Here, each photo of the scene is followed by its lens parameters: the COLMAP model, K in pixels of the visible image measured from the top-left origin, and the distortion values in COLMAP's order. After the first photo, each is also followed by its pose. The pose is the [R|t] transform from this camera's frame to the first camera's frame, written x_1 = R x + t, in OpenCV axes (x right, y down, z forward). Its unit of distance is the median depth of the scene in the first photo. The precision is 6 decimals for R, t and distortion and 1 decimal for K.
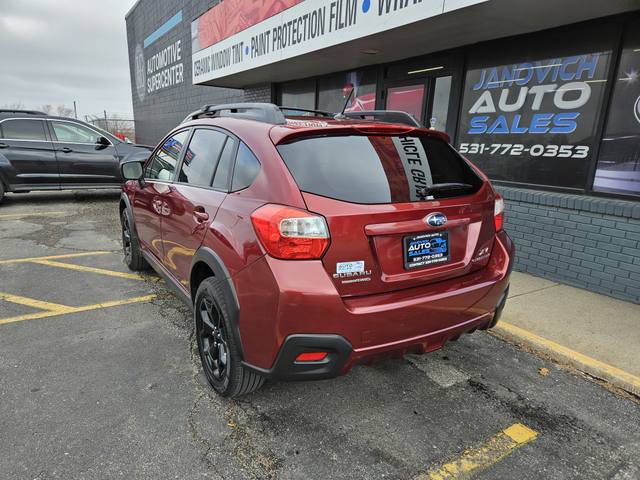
lens RADIAL K [[429.1, 0, 312.9], [0, 429.1, 253.2], [0, 0, 1]] dist [0.061142, -0.046543]
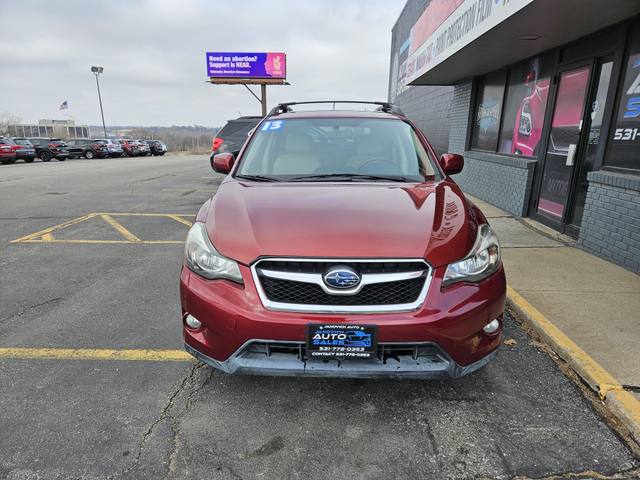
lens RADIAL K [[429.1, 0, 311.9], [0, 429.1, 252.0], [0, 0, 1]] dist [0.061142, -0.046543]
pose [[0.824279, 0.132529, -0.550455, 0.376870], [-0.133938, 0.990266, 0.037853, 0.046437], [0.550114, 0.042526, 0.834006, -0.075398]]
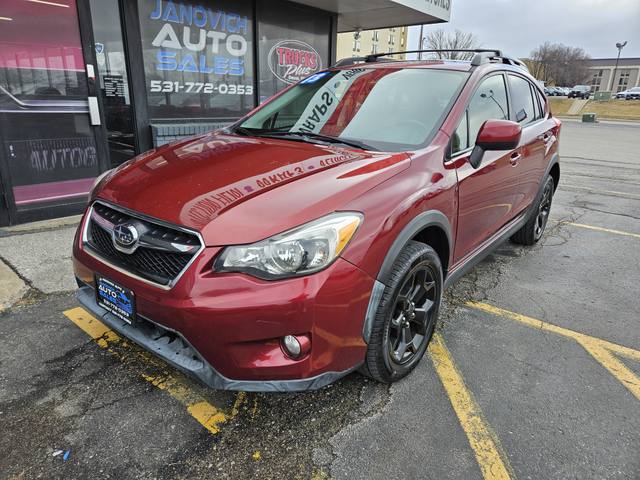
lens RADIAL K [[429.1, 0, 316.7], [0, 429.1, 237.0], [0, 0, 1]] dist [0.061142, -0.046543]
pose [[-0.343658, -0.322476, 0.881991, -0.690827], [0.208986, 0.889380, 0.406606, -0.275531], [-0.915546, 0.324057, -0.238250, 1.069108]]
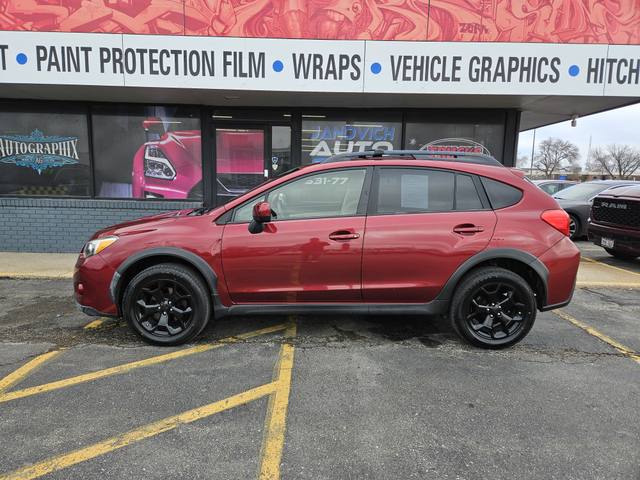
lens RADIAL K [[425.2, 0, 316.3], [0, 425.2, 240.3], [0, 0, 1]] dist [0.039565, -0.017859]
pose [[0.508296, -0.137694, 0.850103, -0.828048], [0.219351, 0.975277, 0.026814, -0.098019], [-0.832779, 0.172842, 0.525933, 0.340833]]
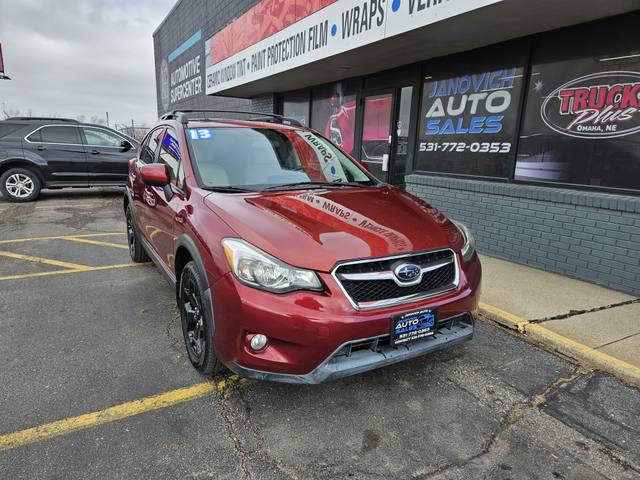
lens RADIAL K [[429.1, 0, 313.4], [0, 429.1, 243.1], [0, 0, 1]] dist [0.061142, -0.046543]
pose [[0.998687, 0.007018, -0.050739, 0.120482], [-0.008946, 0.999243, -0.037871, 0.069156], [0.050435, 0.038275, 0.997994, -0.182747]]
